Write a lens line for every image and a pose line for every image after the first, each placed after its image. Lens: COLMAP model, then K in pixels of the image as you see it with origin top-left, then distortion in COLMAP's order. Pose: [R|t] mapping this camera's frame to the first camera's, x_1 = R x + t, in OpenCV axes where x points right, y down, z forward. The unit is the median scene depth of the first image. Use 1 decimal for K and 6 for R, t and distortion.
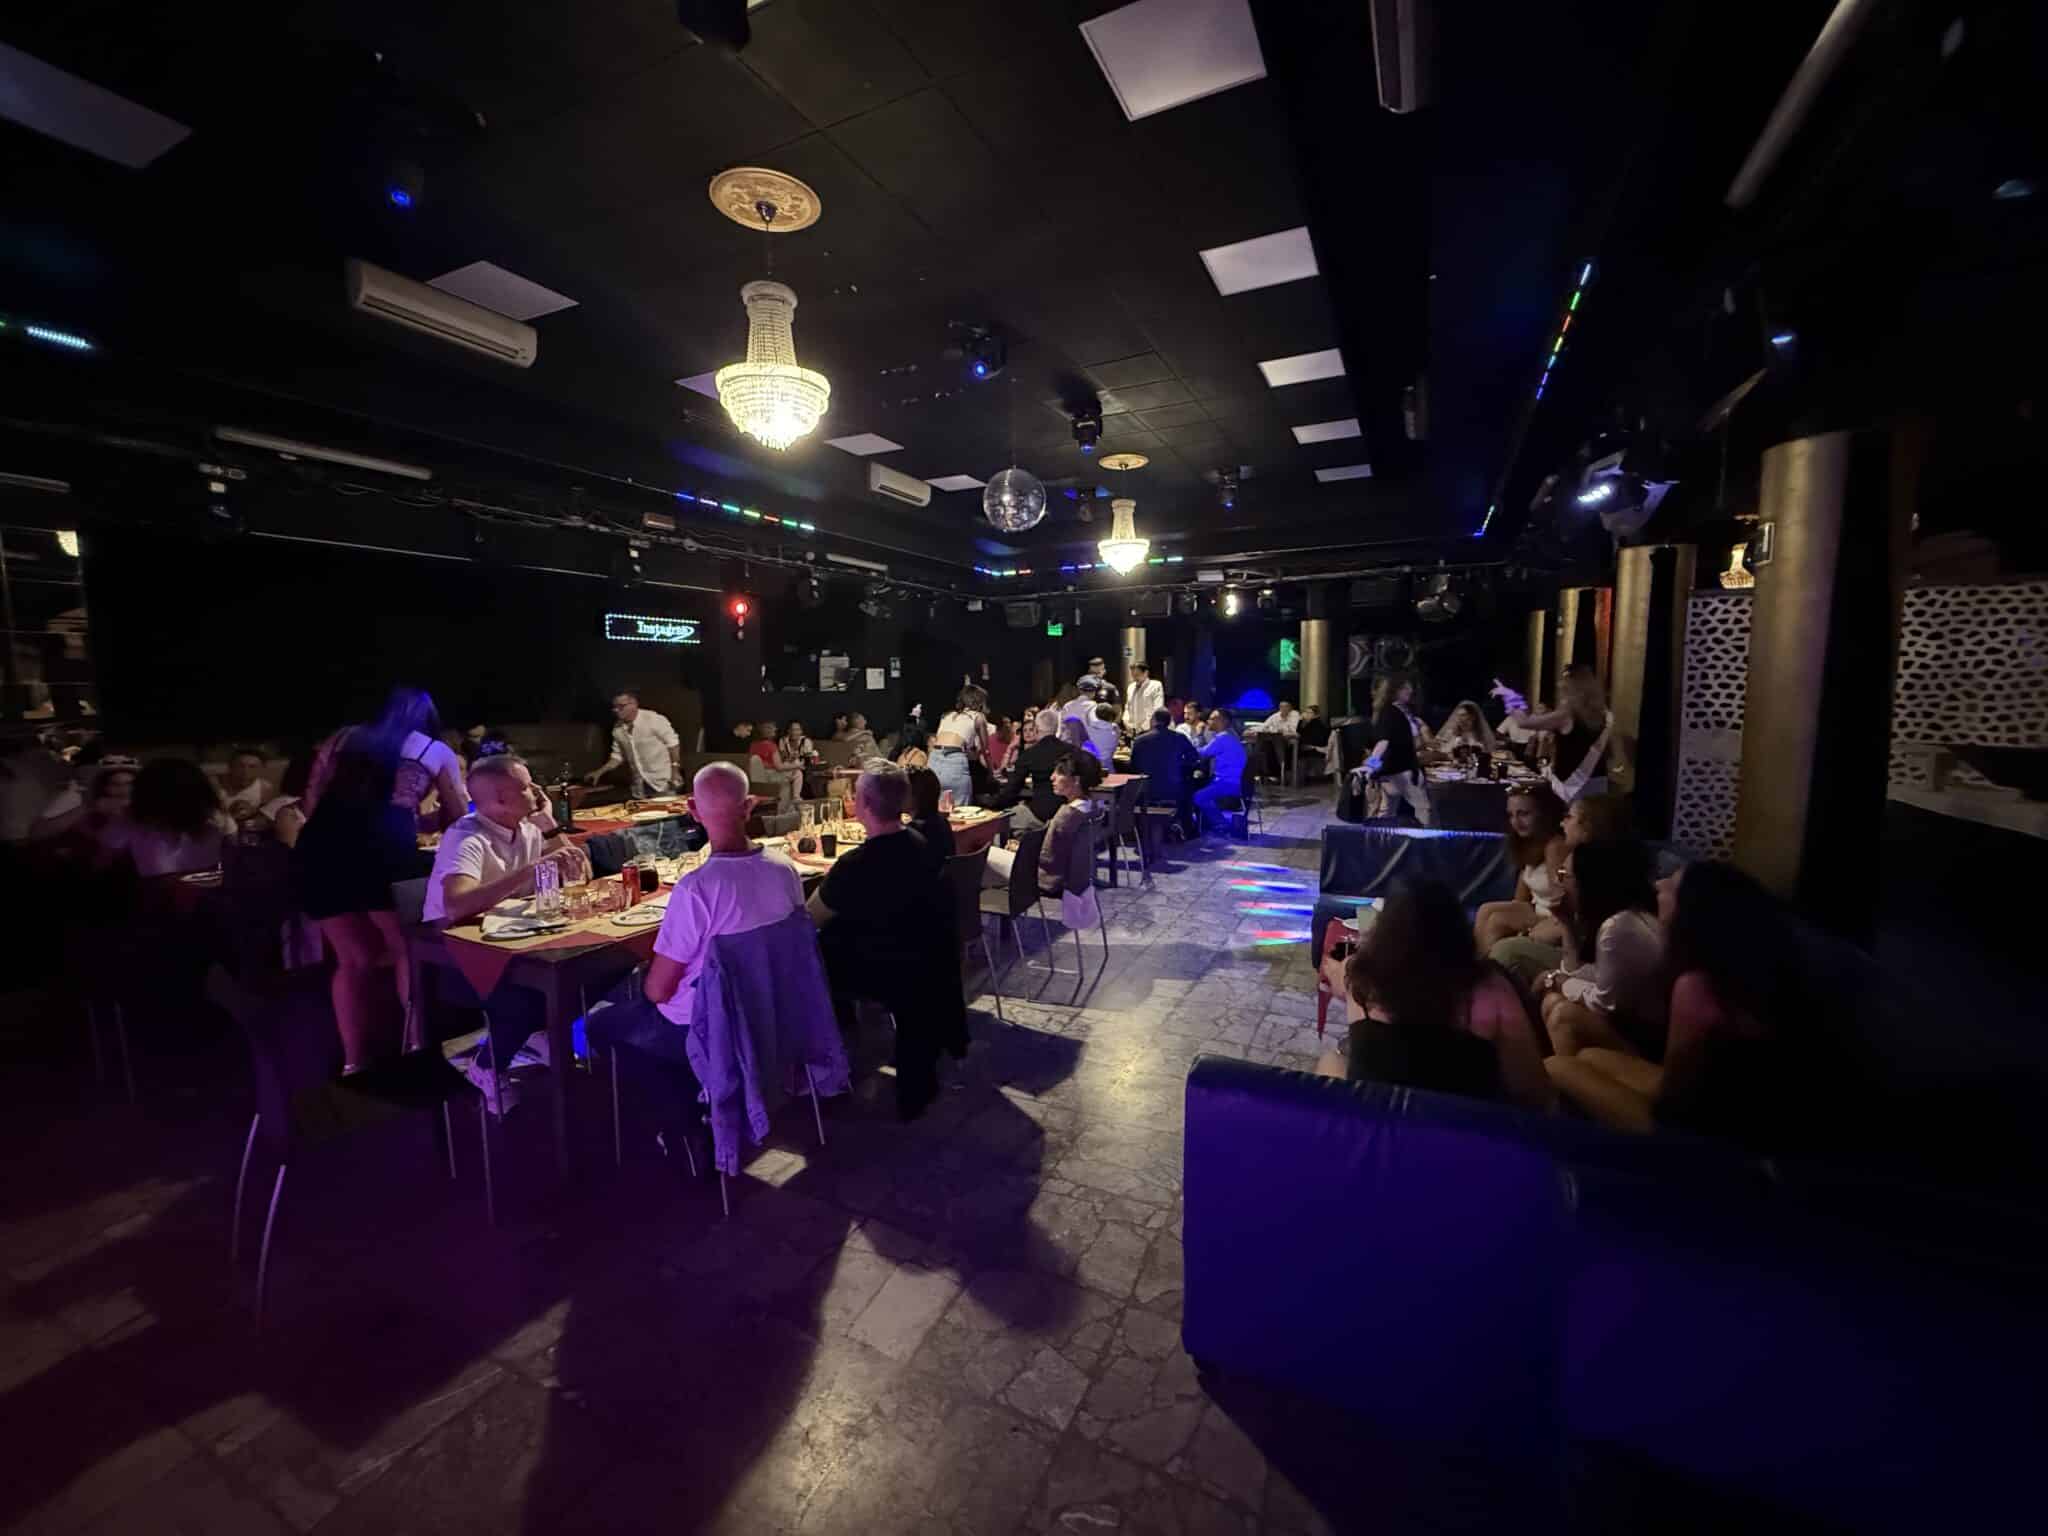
lens RADIAL K [[818.9, 0, 1024.0], [0, 818.9, 768.0], [0, 0, 1]] dist [0.000732, 0.000101]
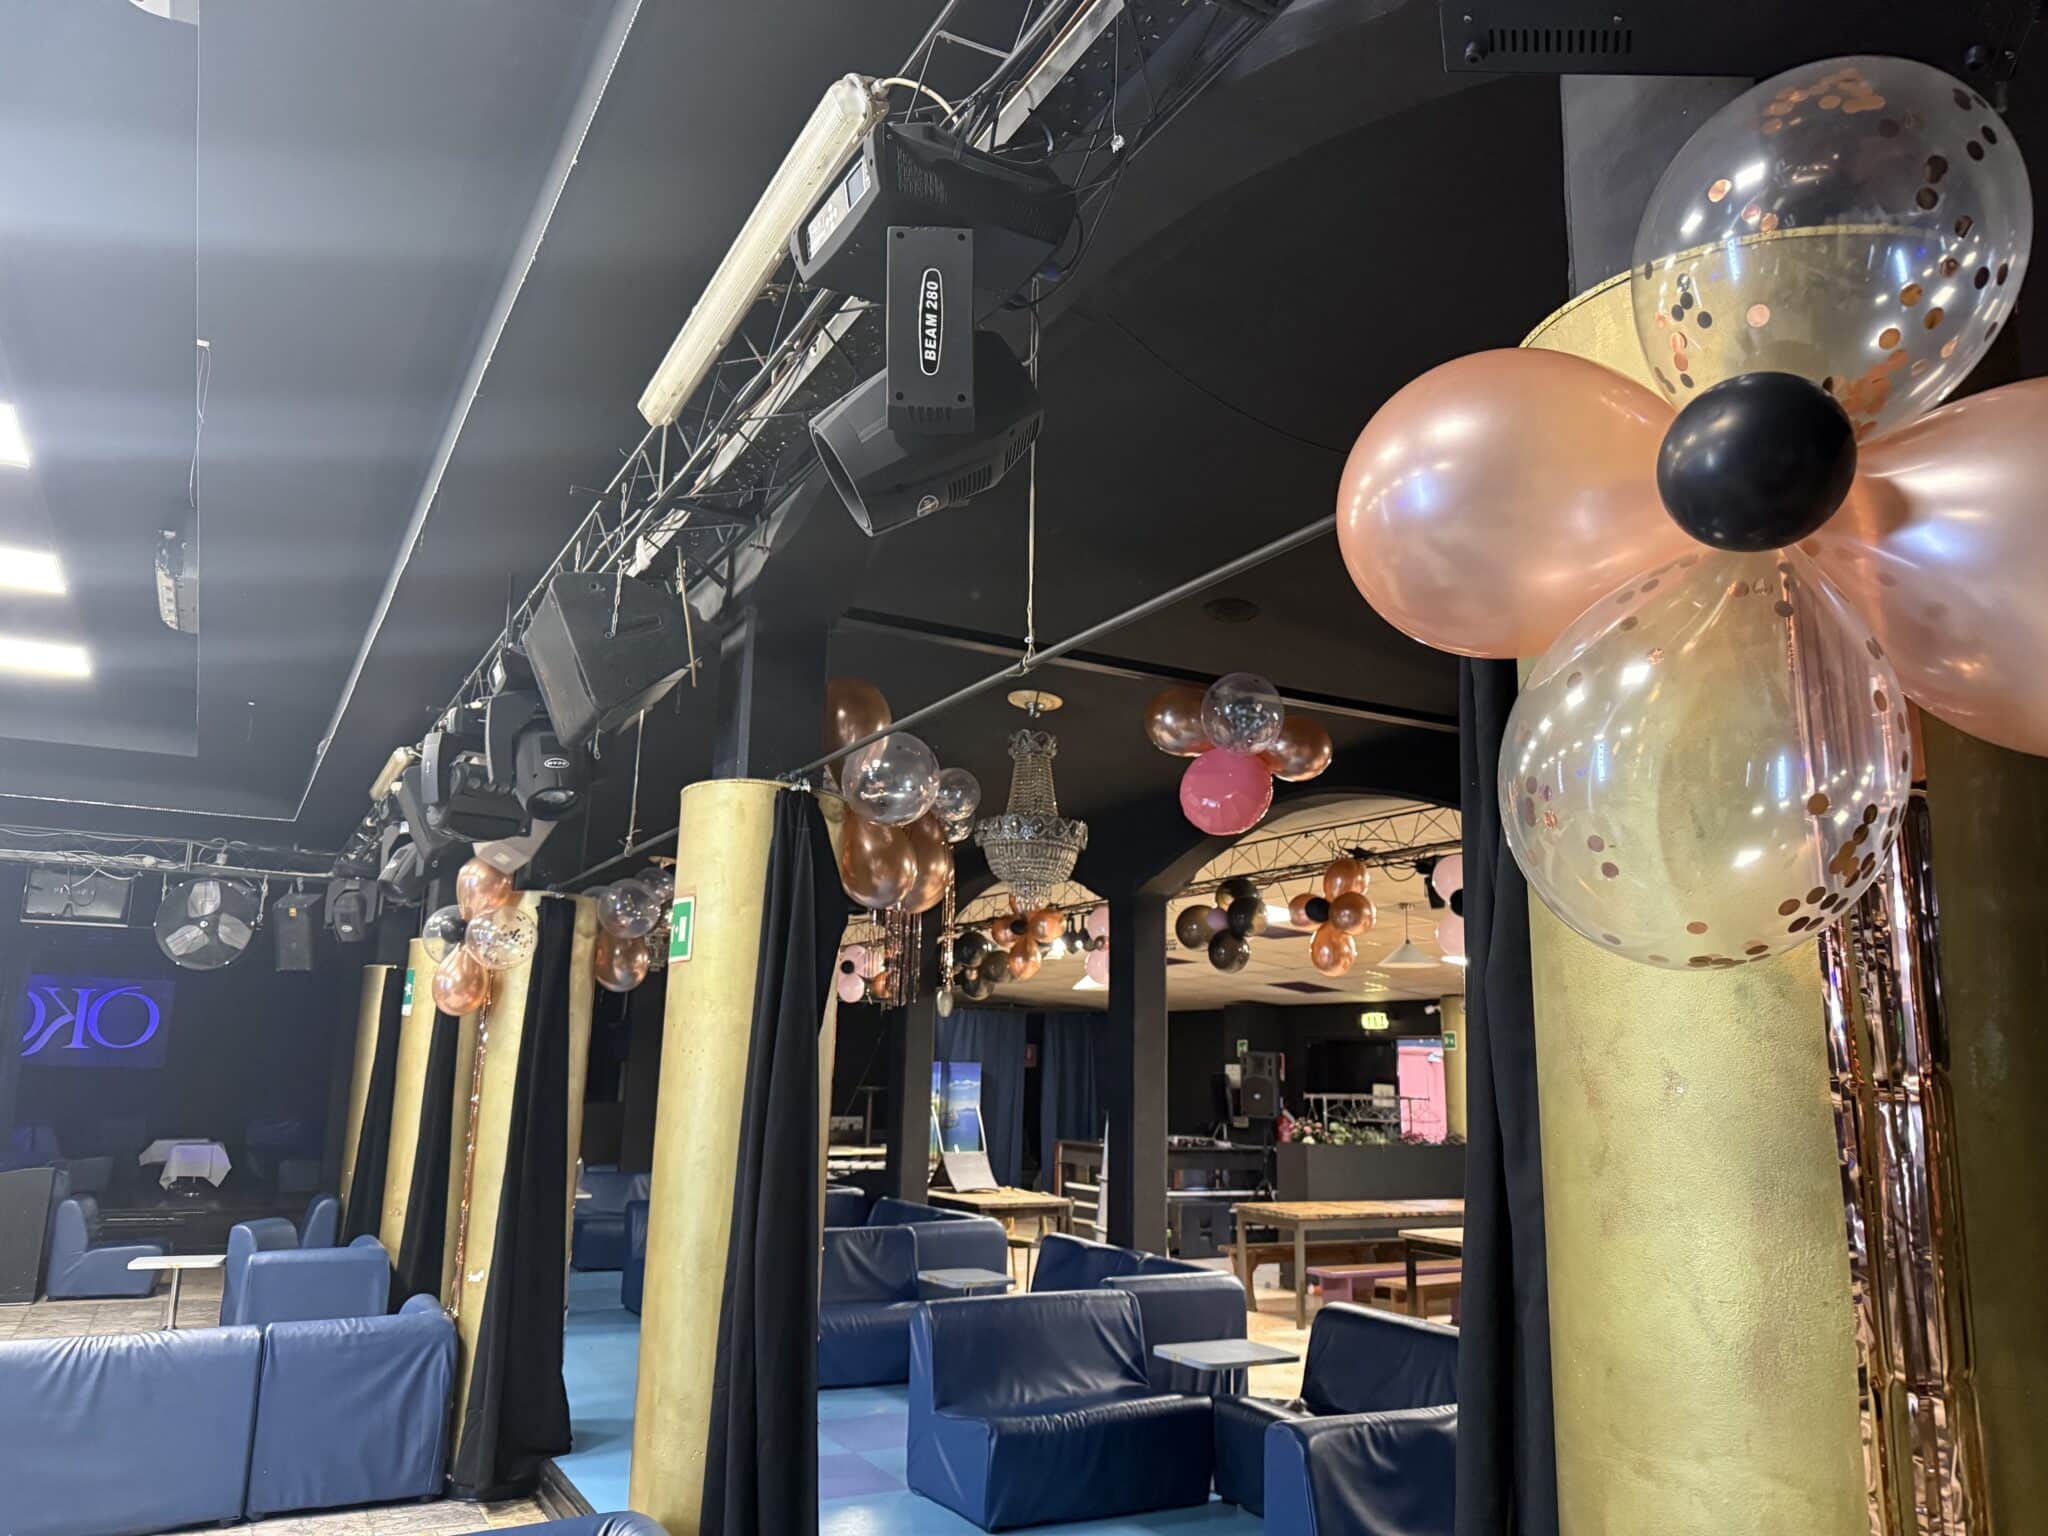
lens RADIAL K [[1421.2, 0, 1024.0], [0, 1421.2, 768.0], [0, 0, 1]] dist [0.120673, -0.151321]
pose [[0.572966, 0.191342, 0.796930, 0.084334], [0.056163, 0.960913, -0.271094, -0.041212], [-0.817652, 0.200086, 0.539824, 0.091018]]
